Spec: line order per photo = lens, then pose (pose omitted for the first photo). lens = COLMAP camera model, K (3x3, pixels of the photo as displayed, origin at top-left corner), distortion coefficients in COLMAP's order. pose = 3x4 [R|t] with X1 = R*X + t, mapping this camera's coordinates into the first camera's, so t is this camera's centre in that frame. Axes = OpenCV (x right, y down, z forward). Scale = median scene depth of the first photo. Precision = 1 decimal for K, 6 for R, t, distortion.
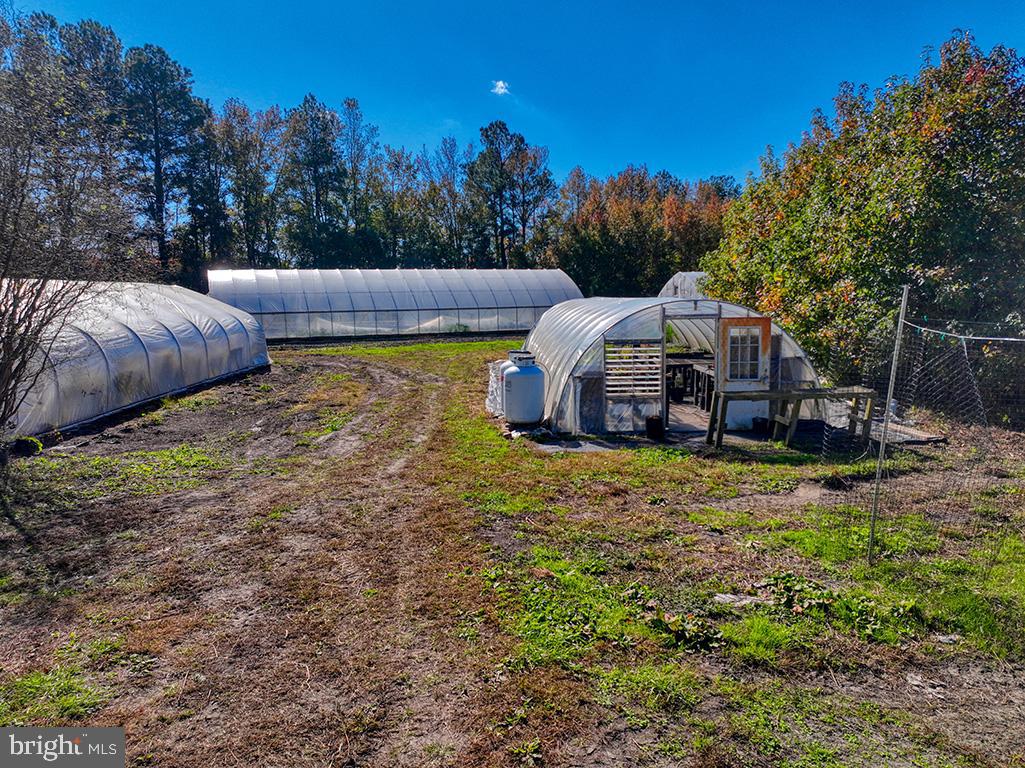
lens RADIAL K [[718.2, 0, 512.5], [0, 718.2, 384.0], [0, 0, 1]] dist [0.006238, 0.008956]
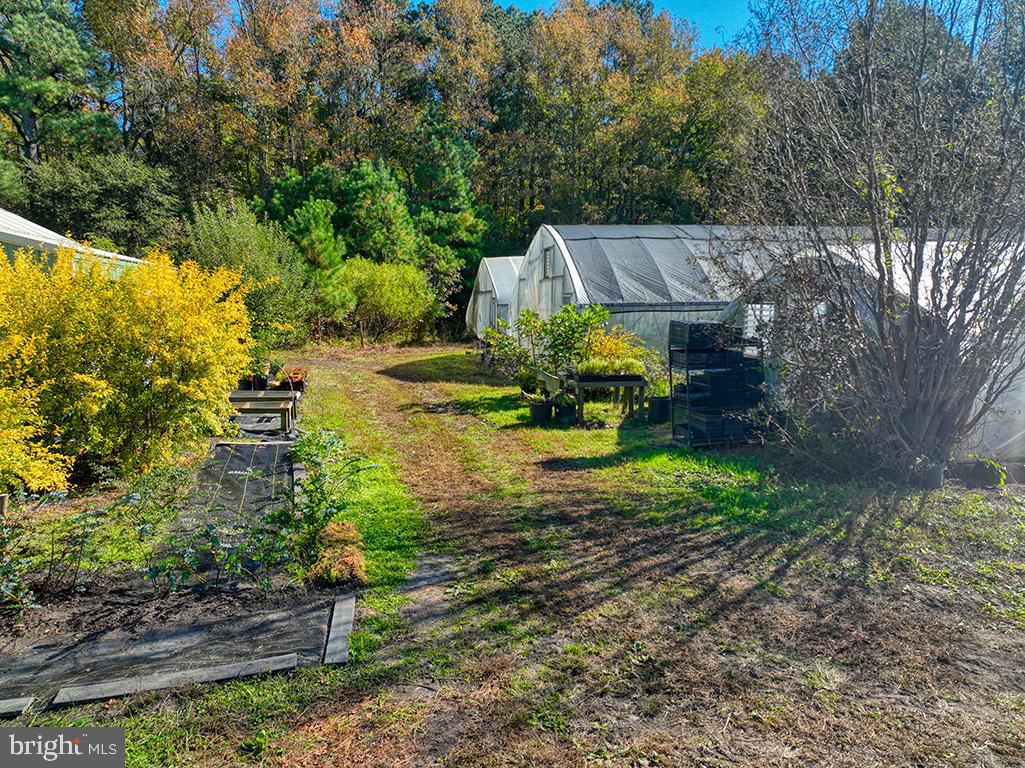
lens RADIAL K [[715.7, 0, 512.5], [0, 715.7, 384.0], [0, 0, 1]] dist [0.000483, -0.001145]
pose [[0.093028, 0.132235, -0.986843, -0.011496], [-0.126028, 0.984733, 0.120072, -0.006429], [0.987655, 0.113200, 0.108273, 0.120821]]
